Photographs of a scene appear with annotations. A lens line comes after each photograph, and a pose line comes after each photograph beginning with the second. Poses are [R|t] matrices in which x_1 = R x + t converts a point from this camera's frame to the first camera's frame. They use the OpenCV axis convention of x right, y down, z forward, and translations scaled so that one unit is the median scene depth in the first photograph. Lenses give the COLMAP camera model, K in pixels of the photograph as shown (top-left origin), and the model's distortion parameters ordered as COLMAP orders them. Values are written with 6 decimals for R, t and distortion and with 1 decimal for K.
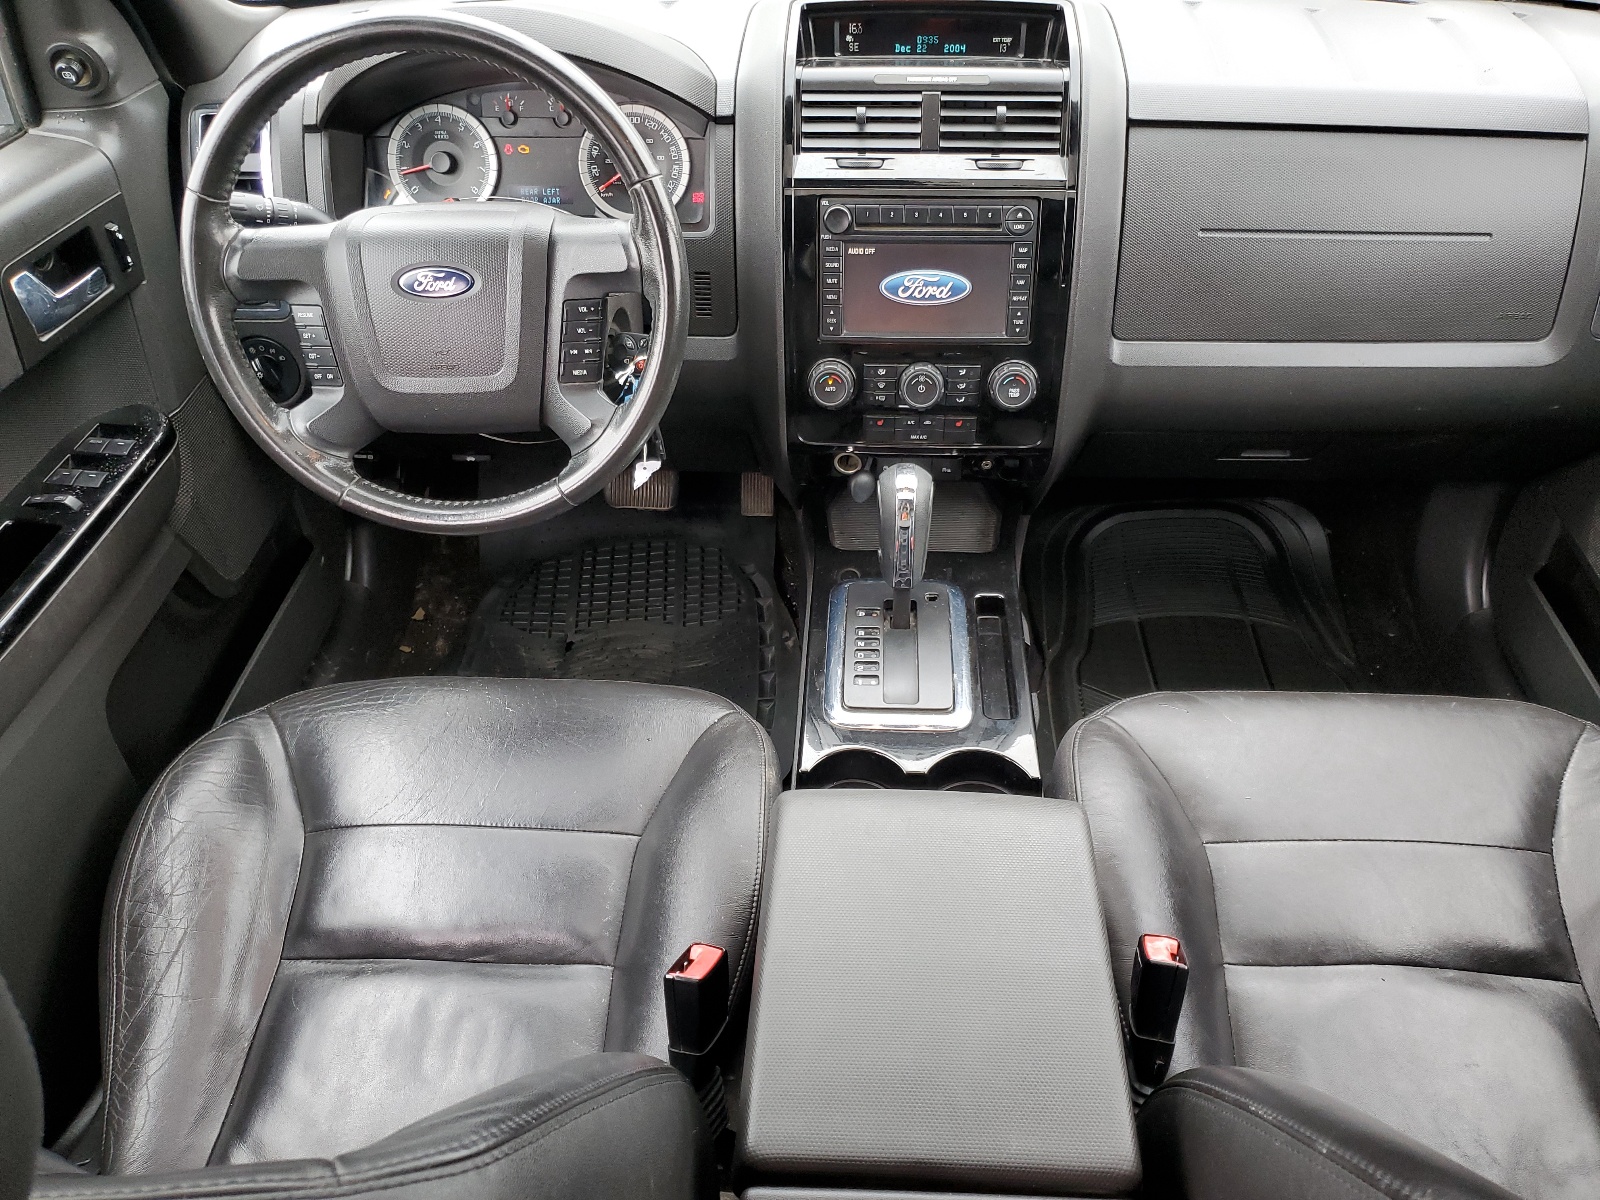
lens RADIAL K [[1206.5, 0, 803.7], [0, 1206.5, 600.9], [0, 0, 1]] dist [0.004784, 0.000579]
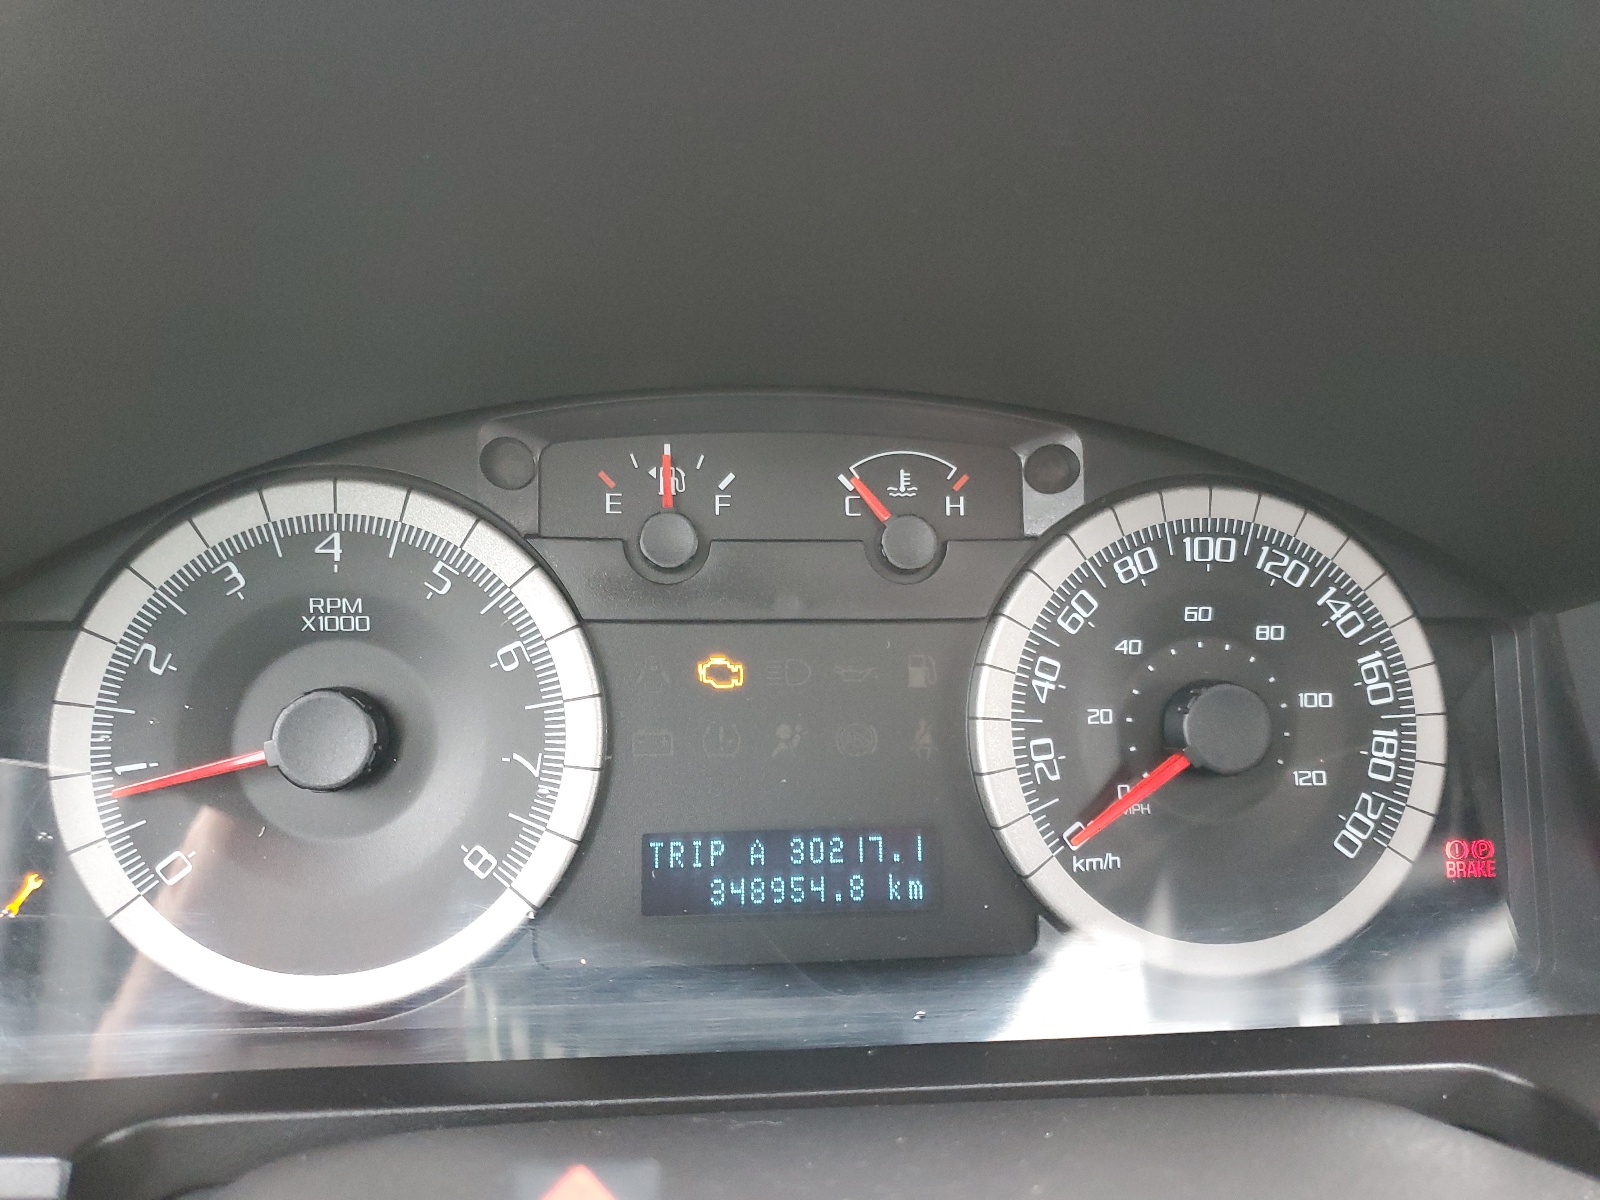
lens RADIAL K [[1206.5, 0, 798.8], [0, 1206.5, 597.3], [0, 0, 1]] dist [0.004784, 0.000579]
pose [[0.988792, -0.005273, 0.149208, -0.251544], [0.059498, 0.930509, -0.361404, -0.306964], [-0.136934, 0.366231, 0.920393, 0.791657]]
